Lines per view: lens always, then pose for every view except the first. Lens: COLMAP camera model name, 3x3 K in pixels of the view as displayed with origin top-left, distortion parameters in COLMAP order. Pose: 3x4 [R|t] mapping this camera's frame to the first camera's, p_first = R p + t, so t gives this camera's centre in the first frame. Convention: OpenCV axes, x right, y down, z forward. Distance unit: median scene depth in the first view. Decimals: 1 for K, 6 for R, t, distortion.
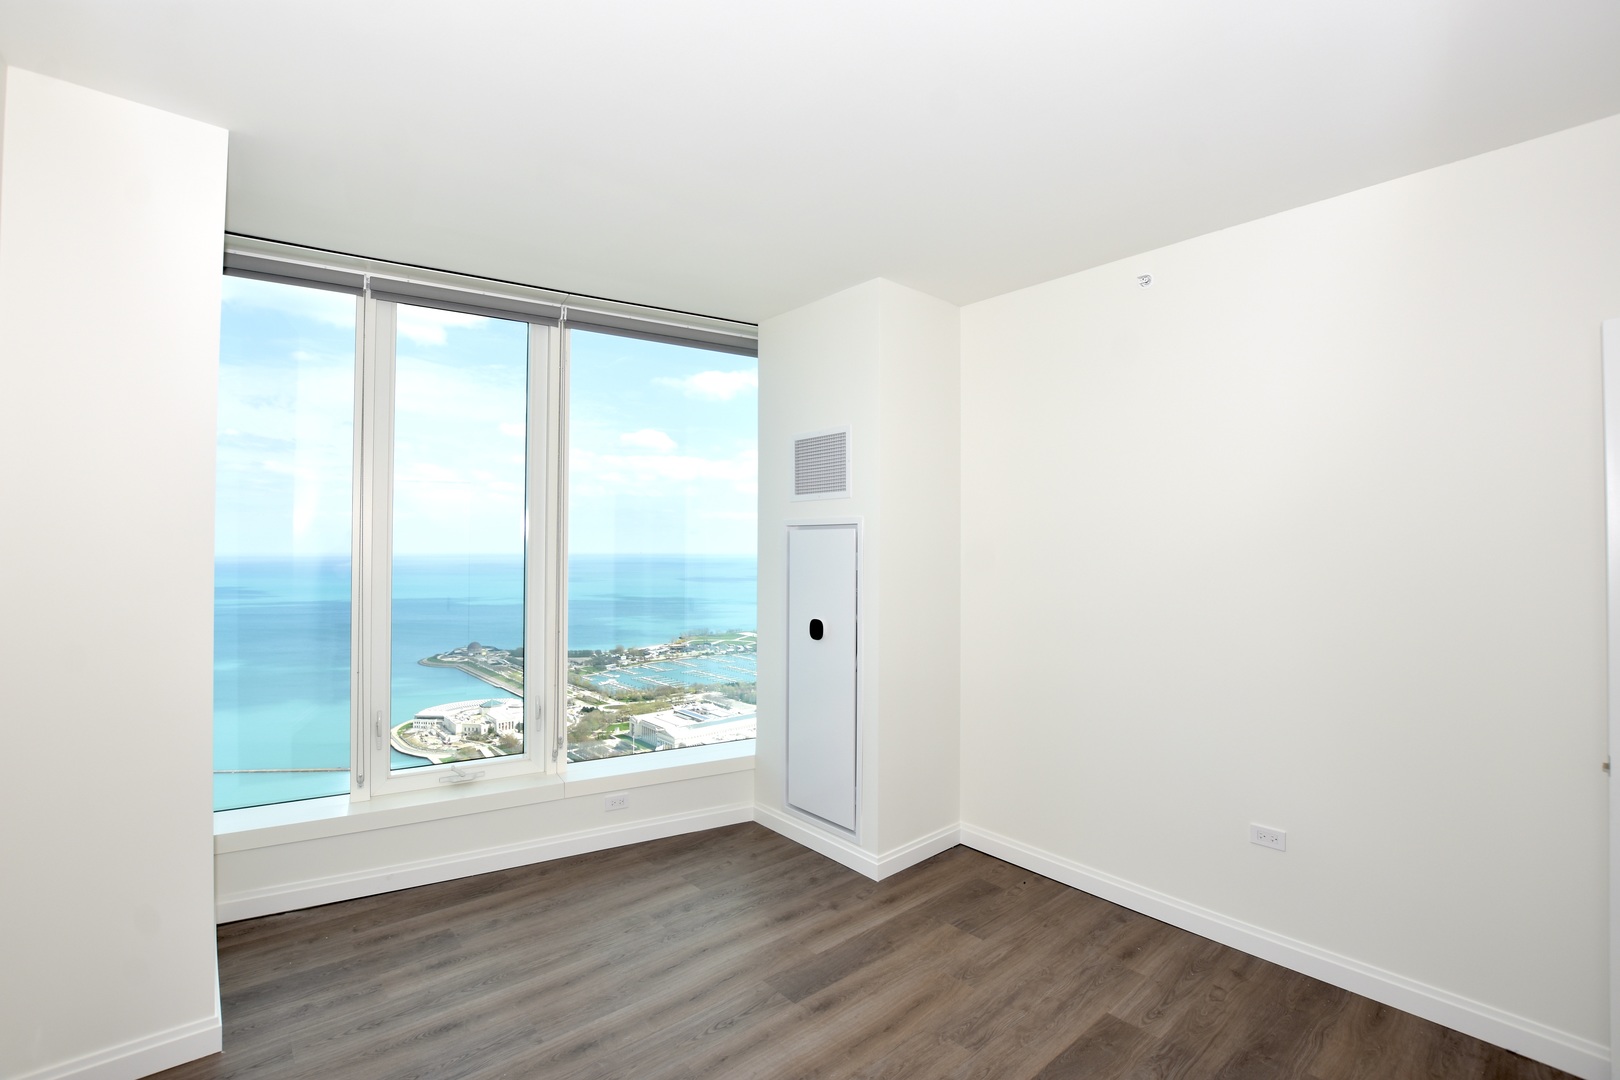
lens RADIAL K [[717.7, 0, 813.8], [0, 717.7, 539.2], [0, 0, 1]] dist [-0.035010, 0.004976]
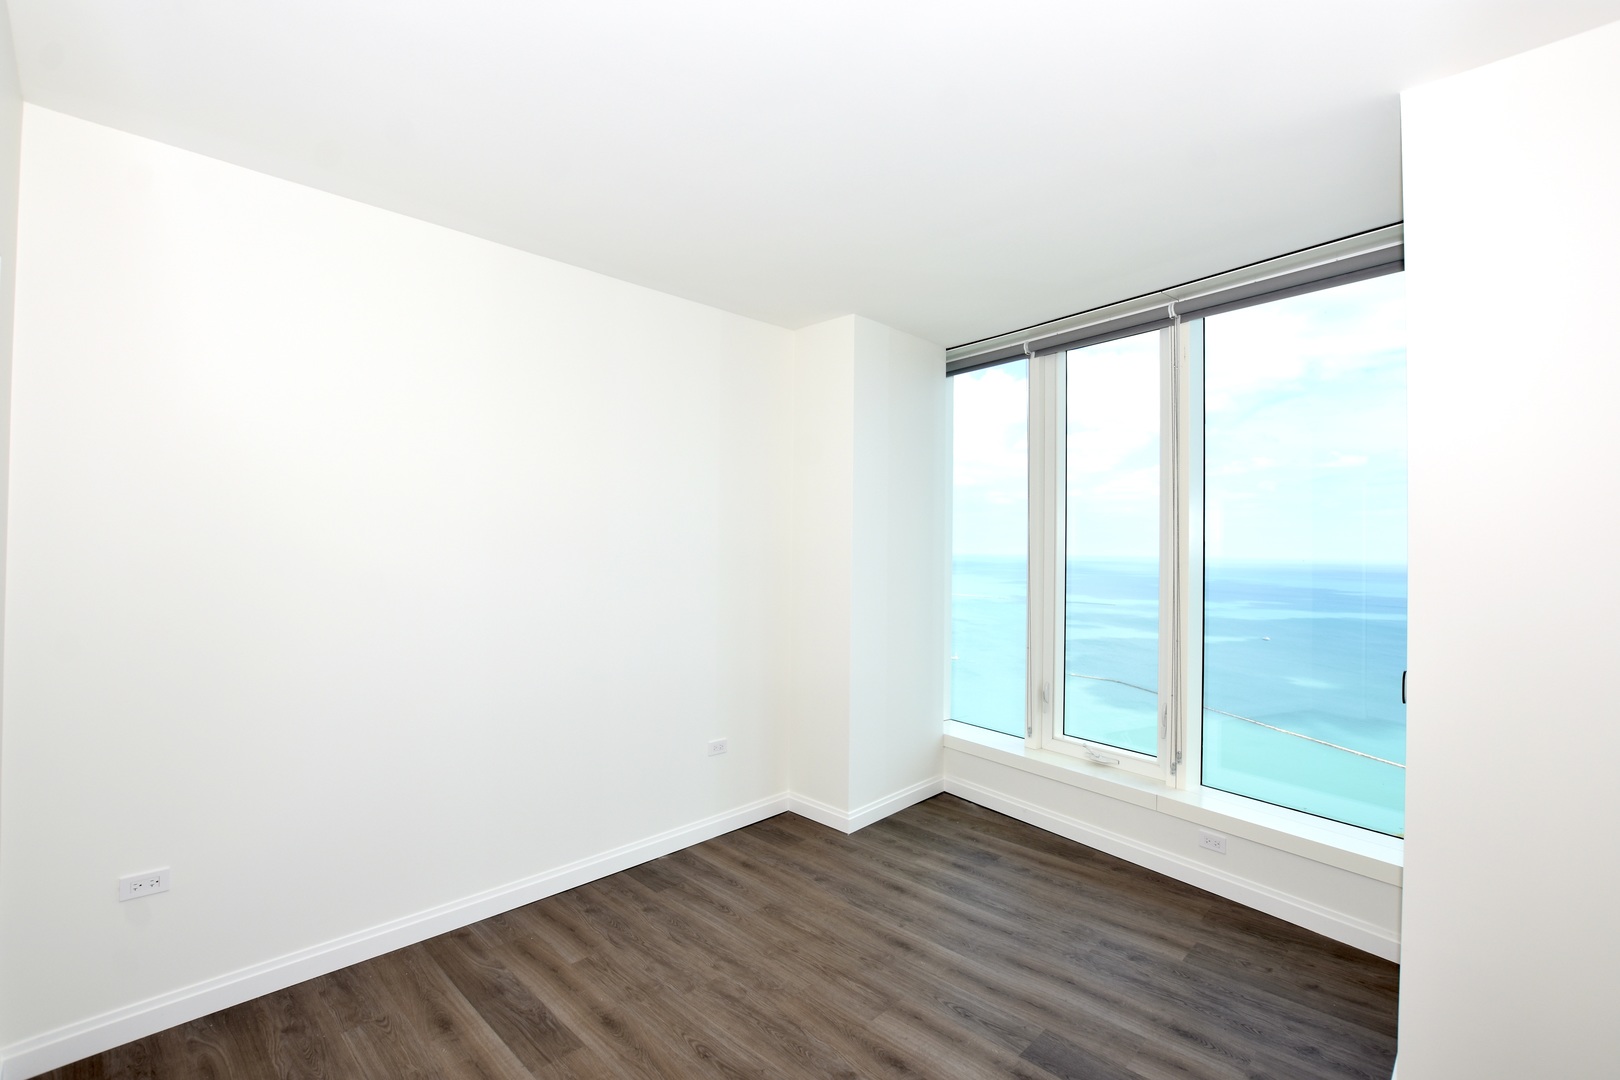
lens RADIAL K [[717.7, 0, 813.8], [0, 717.7, 539.2], [0, 0, 1]] dist [-0.035010, 0.004976]
pose [[0.089015, -0.013105, -0.995944, 0.691781], [0.002041, 0.999914, -0.012975, 0.004643], [0.996028, -0.000878, 0.089034, 0.533110]]
